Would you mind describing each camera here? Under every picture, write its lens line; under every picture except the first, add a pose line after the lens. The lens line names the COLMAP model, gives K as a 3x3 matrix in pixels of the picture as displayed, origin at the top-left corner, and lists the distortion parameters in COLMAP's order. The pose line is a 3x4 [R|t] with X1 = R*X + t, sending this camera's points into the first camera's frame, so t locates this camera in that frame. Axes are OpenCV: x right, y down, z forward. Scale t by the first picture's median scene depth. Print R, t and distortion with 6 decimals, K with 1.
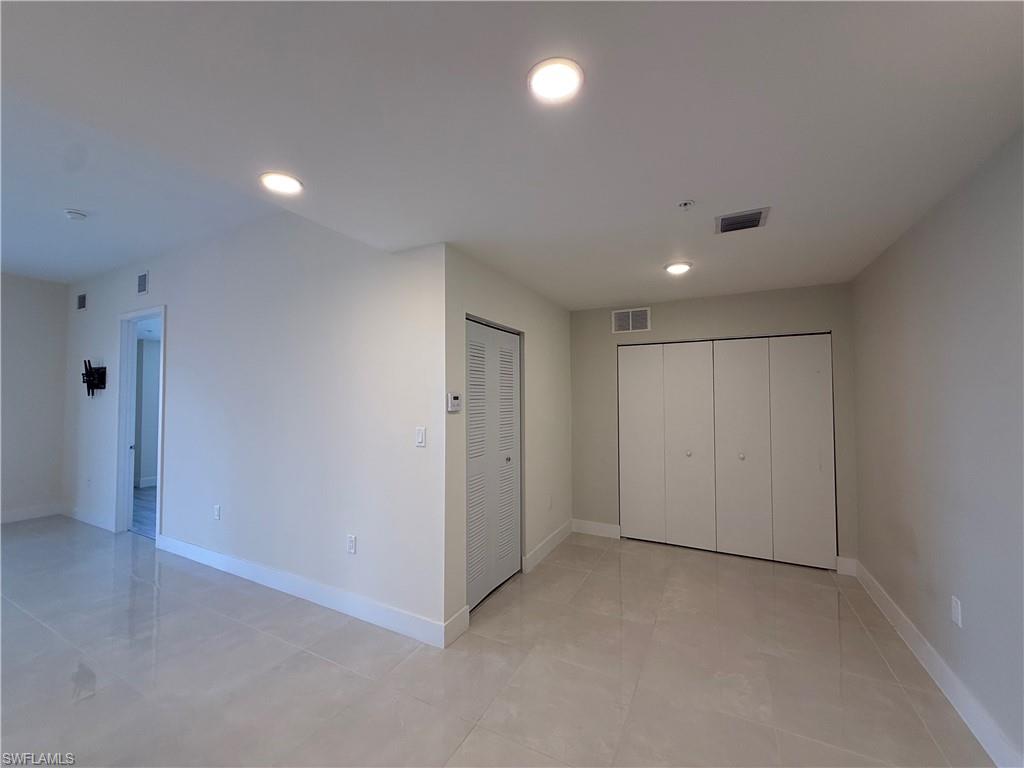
lens RADIAL K [[408.2, 0, 508.8], [0, 408.2, 386.7], [0, 0, 1]] dist [0.001078, 0.000203]
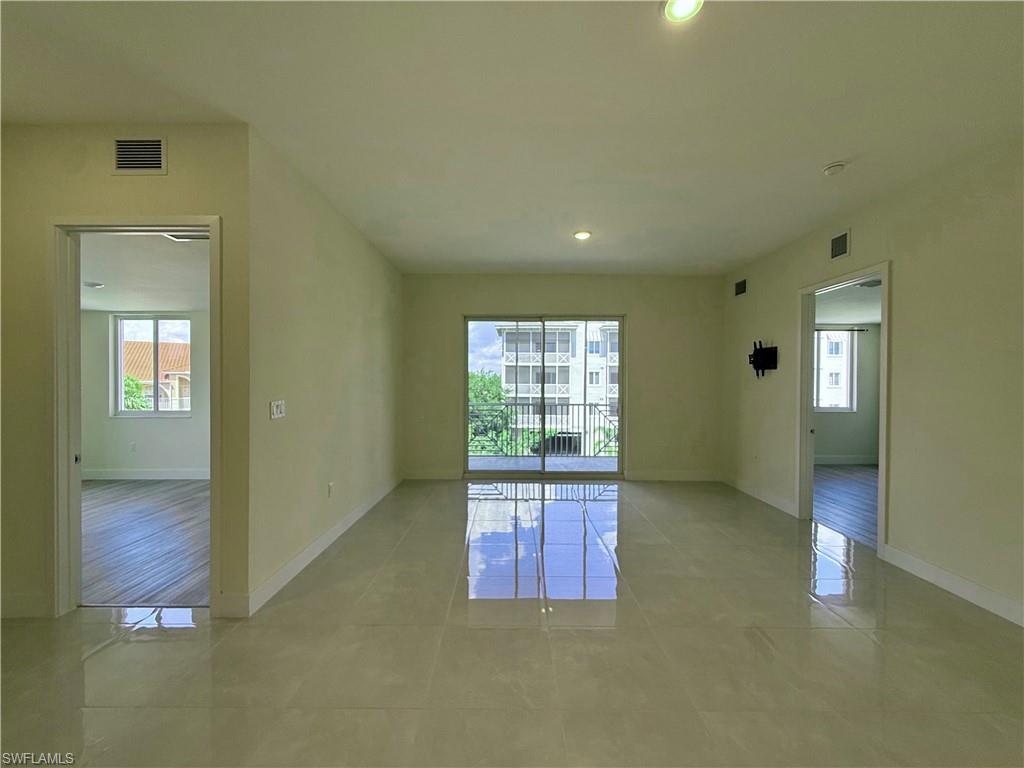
lens RADIAL K [[408.2, 0, 508.8], [0, 408.2, 386.7], [0, 0, 1]] dist [0.001078, 0.000203]
pose [[0.456179, 0.015618, -0.889751, -0.628399], [0.021847, 0.999348, 0.028742, 0.008773], [0.889620, -0.032550, 0.455540, -0.043075]]
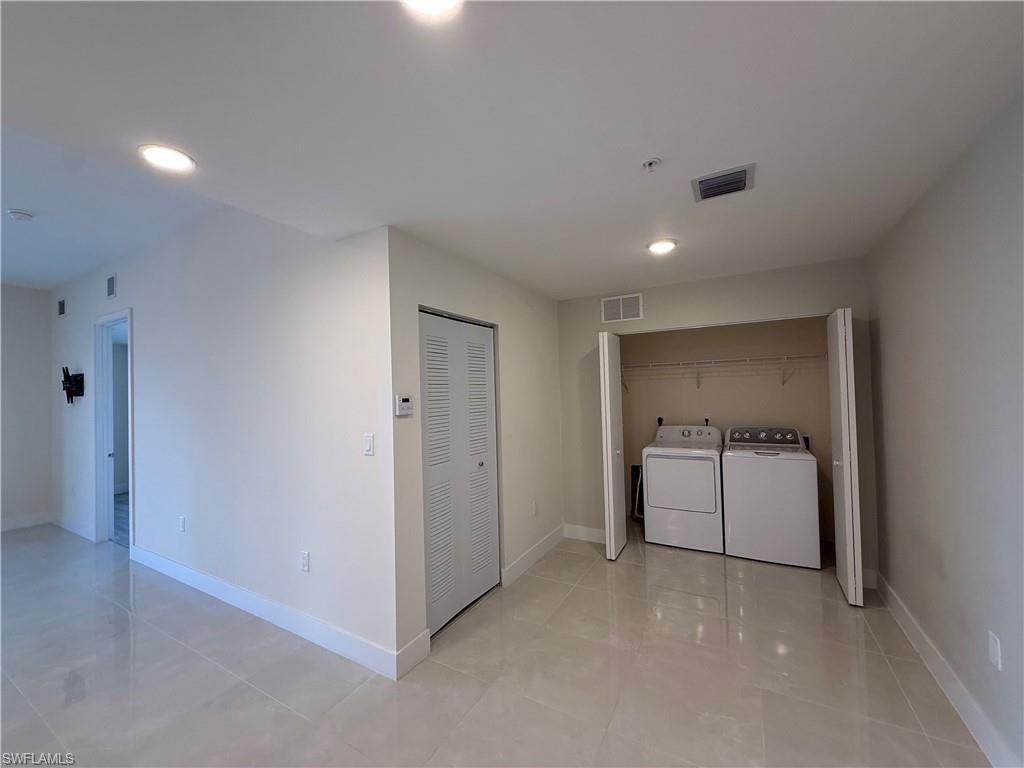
lens RADIAL K [[408.2, 0, 508.8], [0, 408.2, 386.7], [0, 0, 1]] dist [0.001078, 0.000203]
pose [[0.998858, -0.024096, -0.041252, 0.111223], [0.024664, 0.999607, 0.013307, -0.006816], [0.040915, -0.014309, 0.999060, 0.098508]]
